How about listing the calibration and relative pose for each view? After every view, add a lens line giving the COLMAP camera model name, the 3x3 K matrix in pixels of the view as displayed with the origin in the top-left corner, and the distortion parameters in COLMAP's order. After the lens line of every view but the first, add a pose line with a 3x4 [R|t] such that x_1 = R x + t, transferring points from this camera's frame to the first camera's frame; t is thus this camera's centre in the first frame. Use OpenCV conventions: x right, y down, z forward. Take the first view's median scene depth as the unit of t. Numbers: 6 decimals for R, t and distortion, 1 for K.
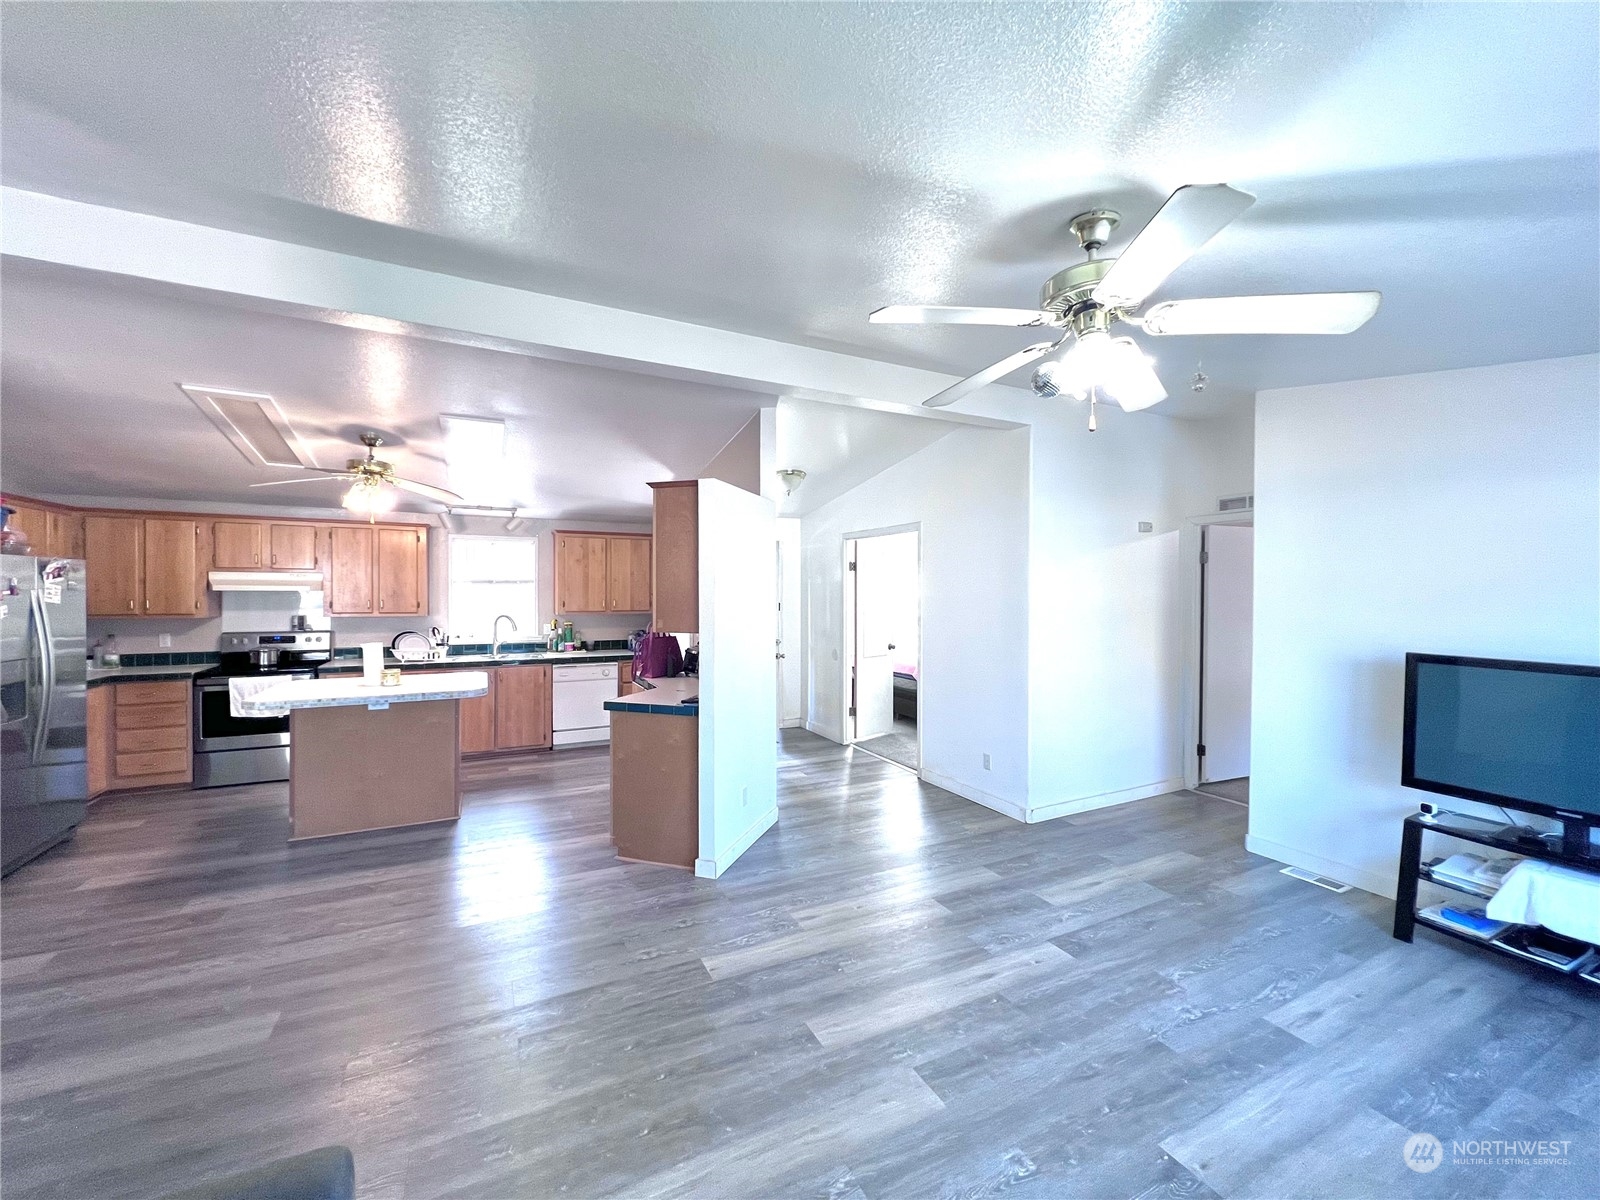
lens RADIAL K [[635.8, 0, 802.8], [0, 635.8, 599.9], [0, 0, 1]] dist [-0.001048, 0.000357]
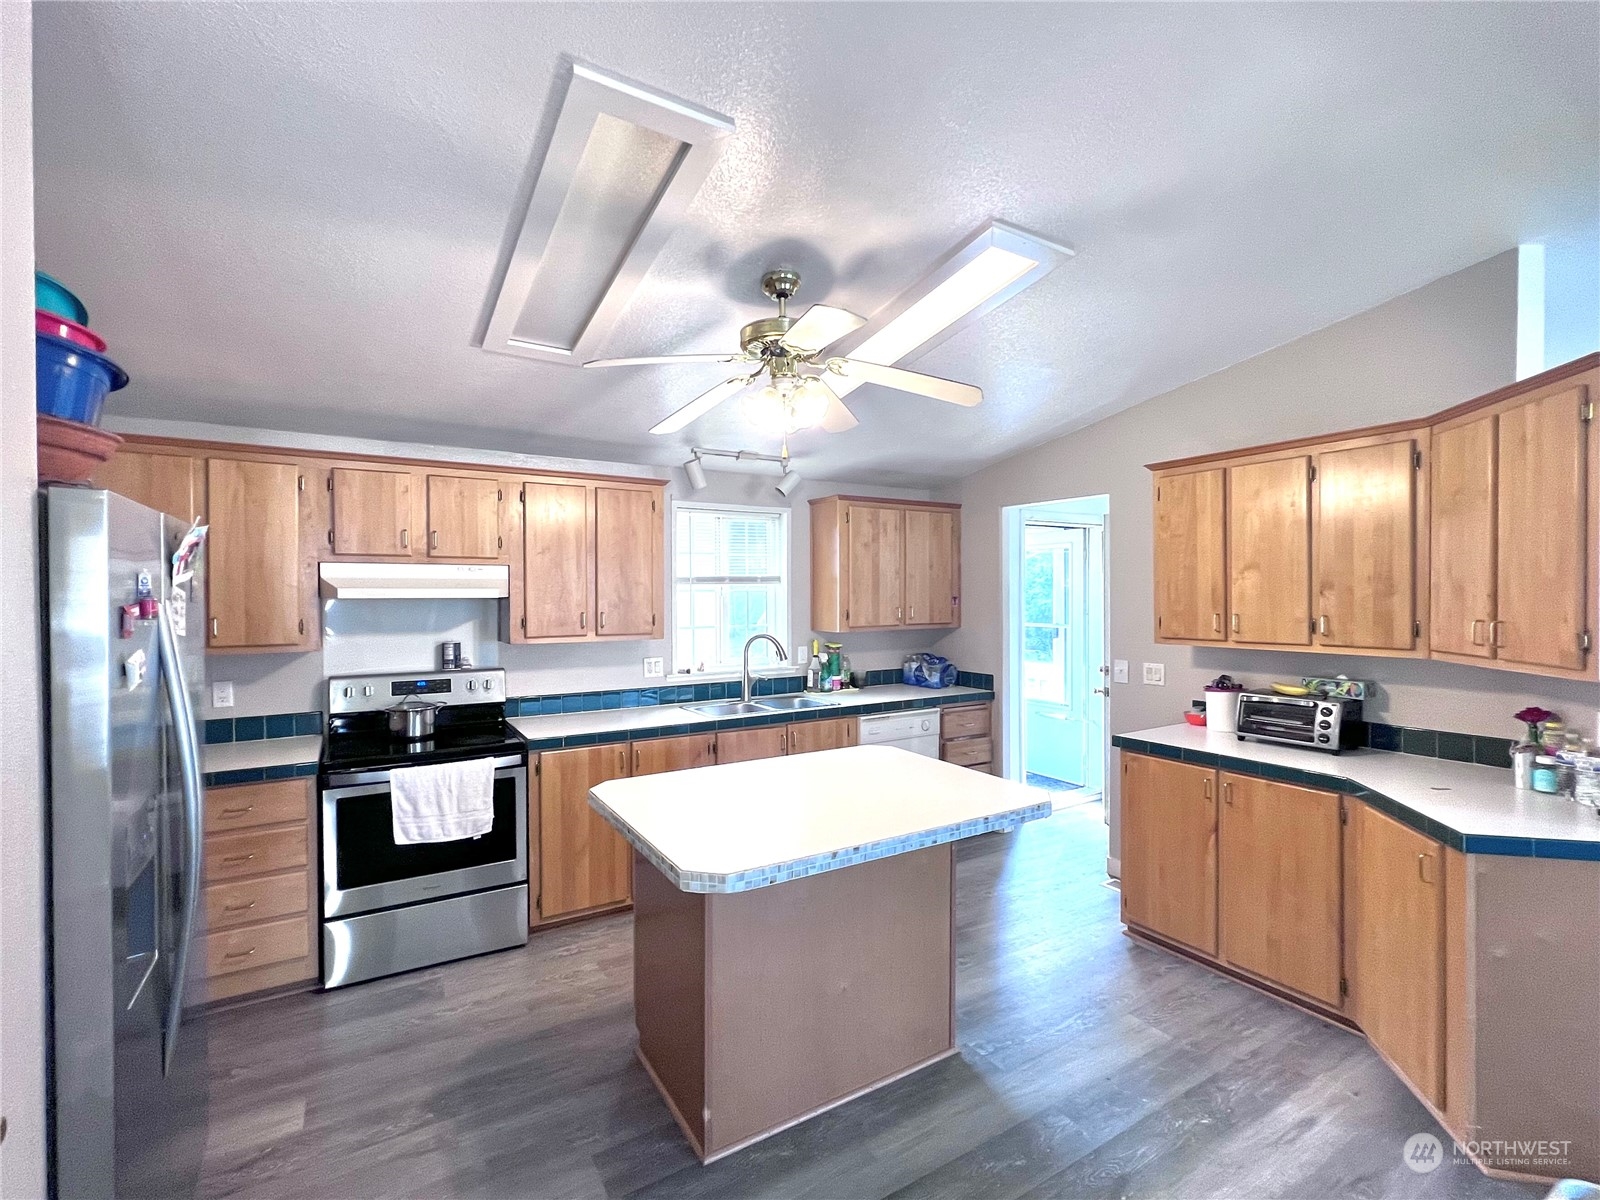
lens RADIAL K [[727.8, 0, 801.6], [0, 727.8, 603.1], [0, 0, 1]] dist [-0.000900, 0.000280]
pose [[0.996321, -0.009642, 0.085156, -0.946633], [0.009456, 0.999952, 0.002586, -0.014201], [-0.085177, -0.001771, 0.996364, 0.591577]]
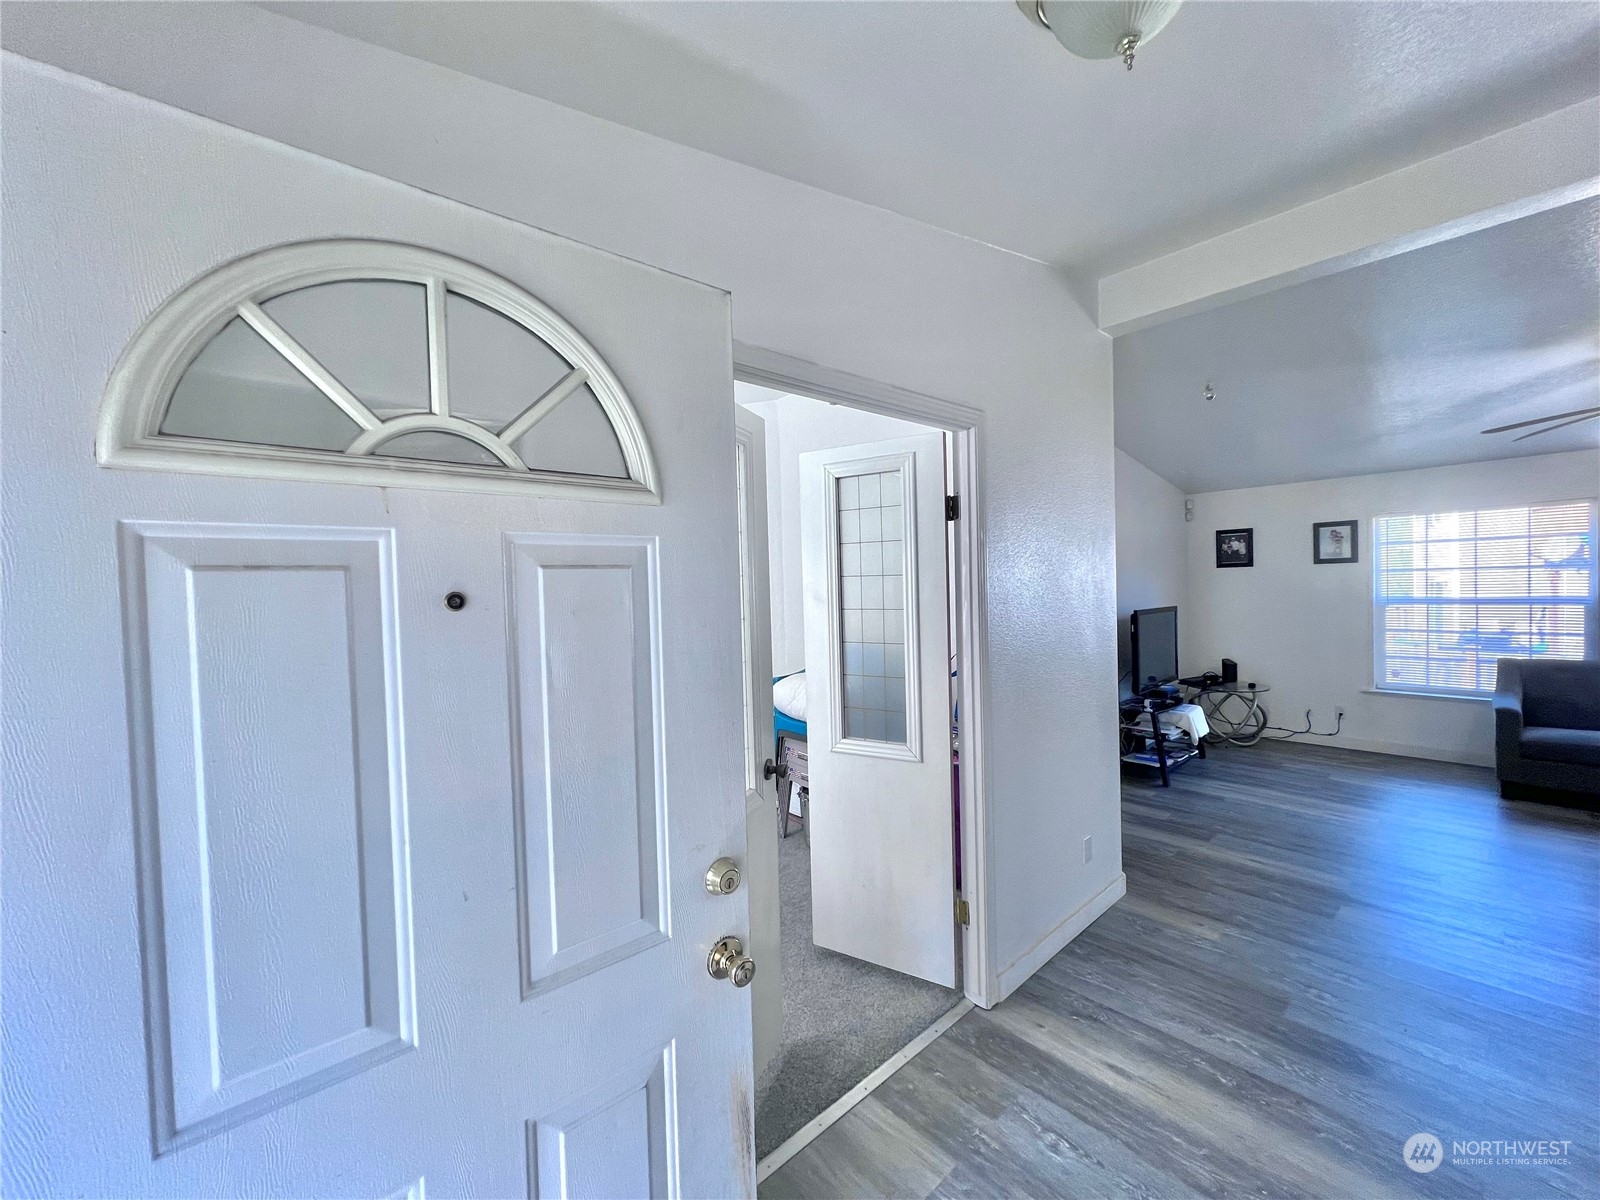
lens RADIAL K [[635.8, 0, 802.8], [0, 635.8, 599.9], [0, 0, 1]] dist [-0.001048, 0.000357]
pose [[-0.261225, -0.018166, 0.965107, -0.320478], [0.042272, 0.998648, 0.030239, -0.022150], [-0.964352, 0.048696, -0.260104, 2.013274]]
